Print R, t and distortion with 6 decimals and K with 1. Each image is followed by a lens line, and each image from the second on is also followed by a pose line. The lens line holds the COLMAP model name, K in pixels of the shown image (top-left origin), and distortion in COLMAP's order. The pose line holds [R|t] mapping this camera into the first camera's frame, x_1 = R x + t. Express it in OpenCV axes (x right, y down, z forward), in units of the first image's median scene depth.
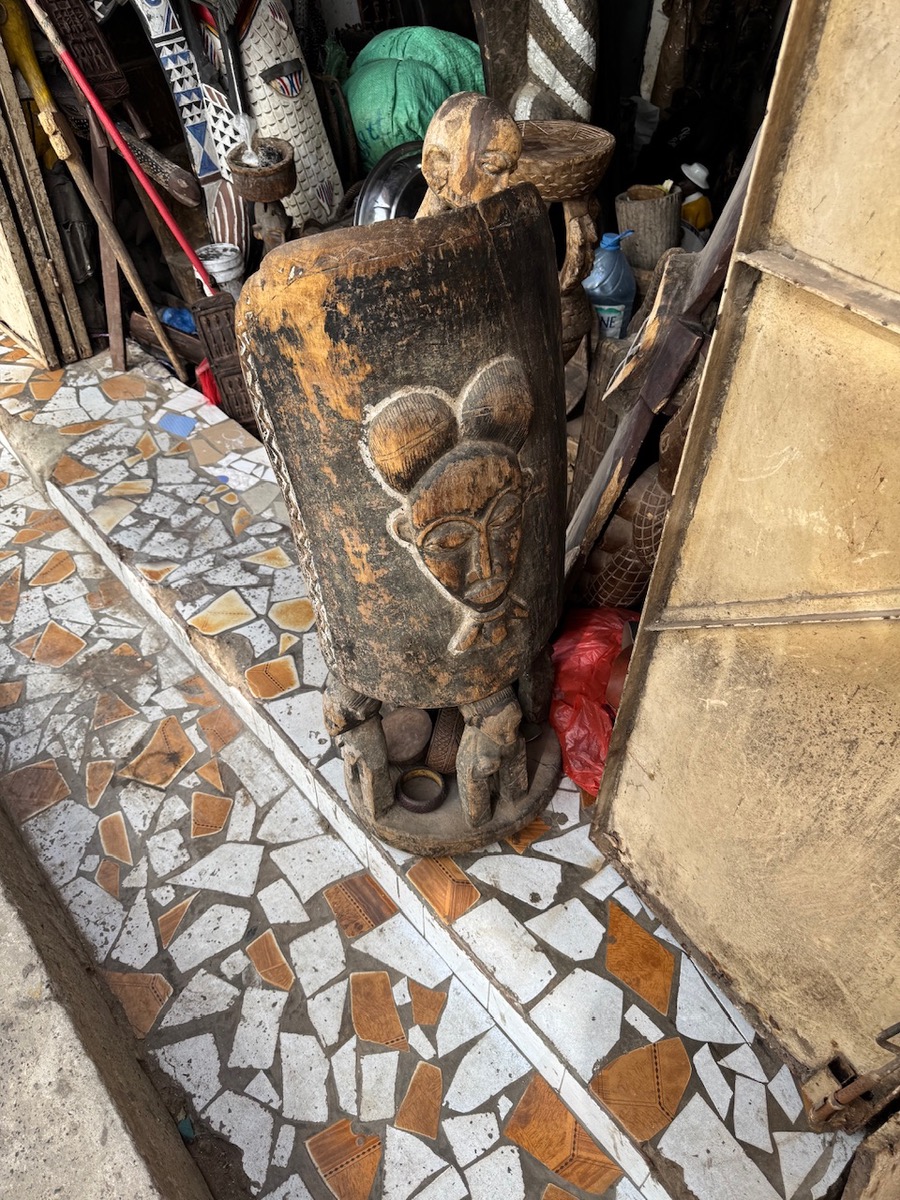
lens RADIAL K [[844.8, 0, 447.0], [0, 844.8, 601.8], [0, 0, 1]] dist [-0.006815, -0.000358]
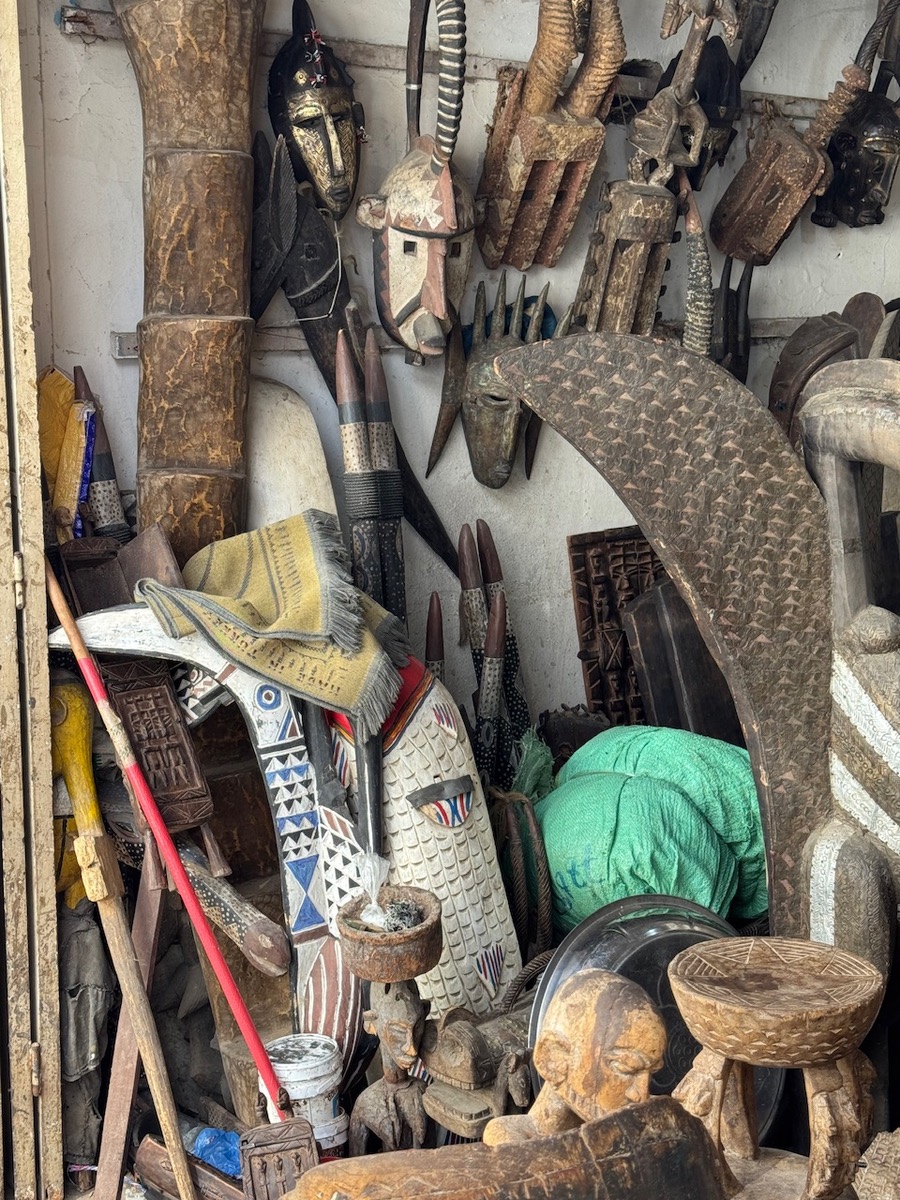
lens RADIAL K [[1865.8, 0, 451.3], [0, 1865.8, 601.4], [0, 0, 1]] dist [0.115278, 0.000000]
pose [[0.979368, 0.022791, -0.200797, 0.098741], [-0.129341, 0.834139, -0.536175, 0.025016], [0.155272, 0.551083, 0.819877, -0.269610]]
